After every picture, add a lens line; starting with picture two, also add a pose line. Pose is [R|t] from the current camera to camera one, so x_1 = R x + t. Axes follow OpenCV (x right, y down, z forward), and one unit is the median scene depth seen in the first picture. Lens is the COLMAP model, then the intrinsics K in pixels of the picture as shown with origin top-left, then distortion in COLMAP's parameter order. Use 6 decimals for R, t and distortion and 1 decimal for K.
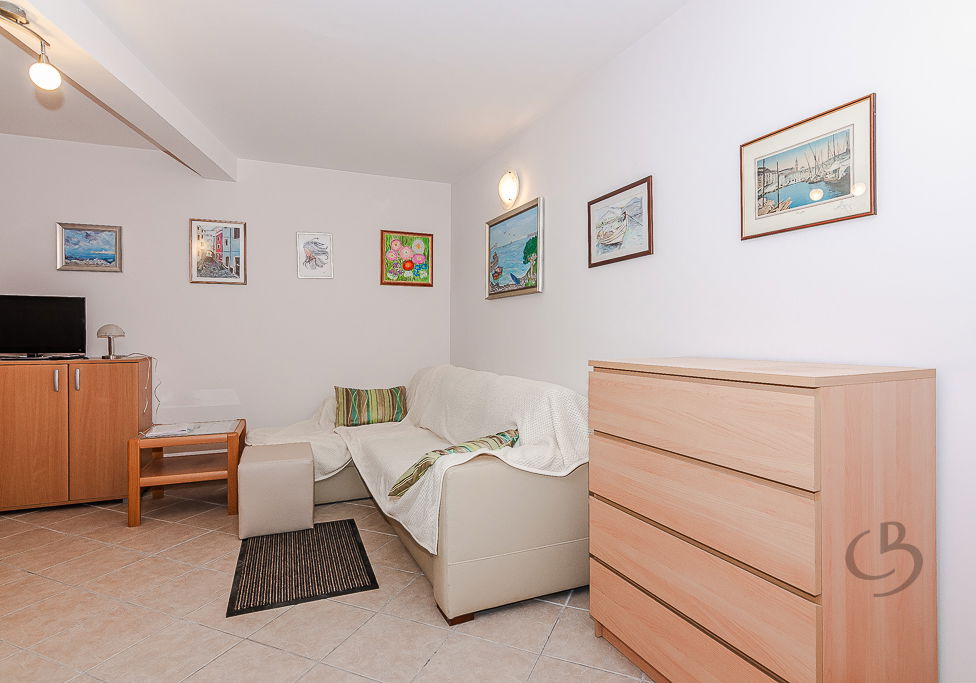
lens RADIAL K [[500.4, 0, 483.9], [0, 500.4, 332.7], [0, 0, 1]] dist [-0.000909, -0.000436]
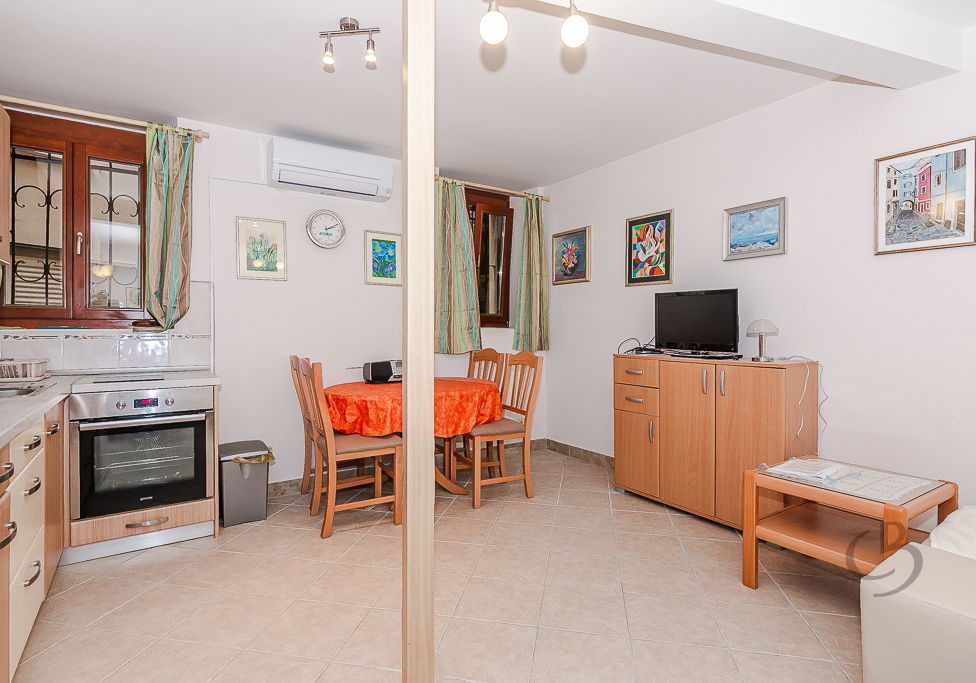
lens RADIAL K [[500.4, 0, 483.9], [0, 500.4, 332.7], [0, 0, 1]] dist [-0.000909, -0.000436]
pose [[0.198632, 0.011313, -0.980009, -0.033397], [0.004421, 0.999913, 0.012439, -0.006583], [0.980064, -0.006804, 0.198565, 0.370883]]
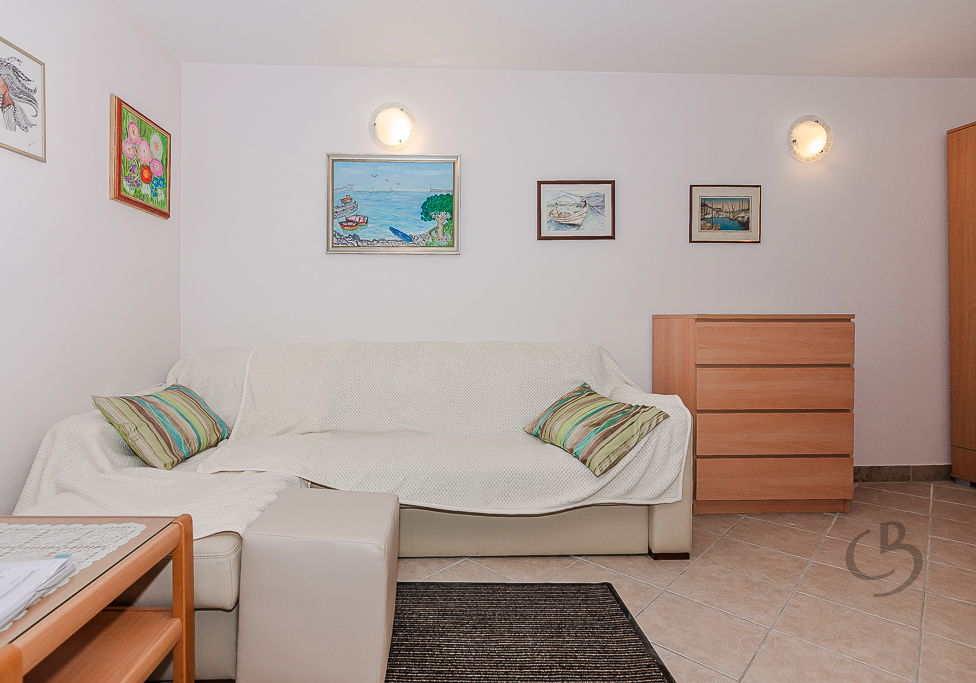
lens RADIAL K [[508.8, 0, 440.6], [0, 508.8, 320.4], [0, 0, 1]] dist [-0.000219, -0.000075]
pose [[0.381773, 0.001563, 0.924255, -0.690797], [-0.003930, 0.999992, -0.000068, 0.038020], [-0.924248, -0.003606, 0.381776, 0.576017]]
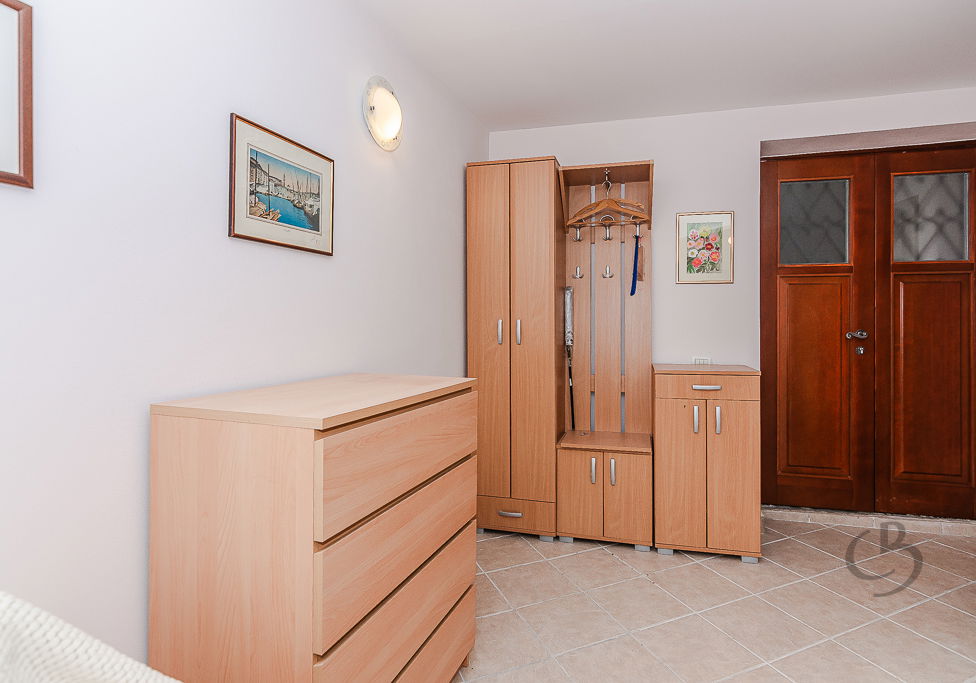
lens RADIAL K [[502.5, 0, 506.4], [0, 502.5, 321.2], [0, 0, 1]] dist [-0.000692, -0.000180]
pose [[-0.720699, 0.005639, 0.693225, -0.165550], [-0.002462, 0.999940, -0.010693, -0.024533], [-0.693243, -0.009412, -0.720642, 0.649207]]
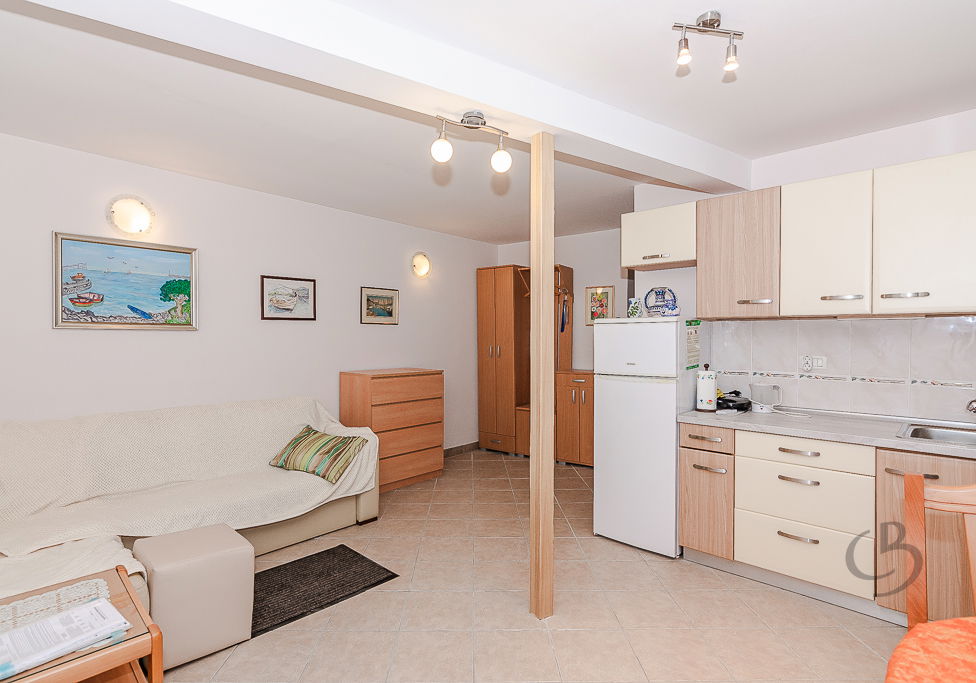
lens RADIAL K [[477.3, 0, 472.0], [0, 477.3, 344.1], [0, 0, 1]] dist [-0.002318, -0.000164]
pose [[-0.382775, -0.006081, 0.923821, -1.000661], [-0.000911, 0.999980, 0.006205, -0.049971], [-0.923841, 0.001533, -0.382773, 0.724858]]
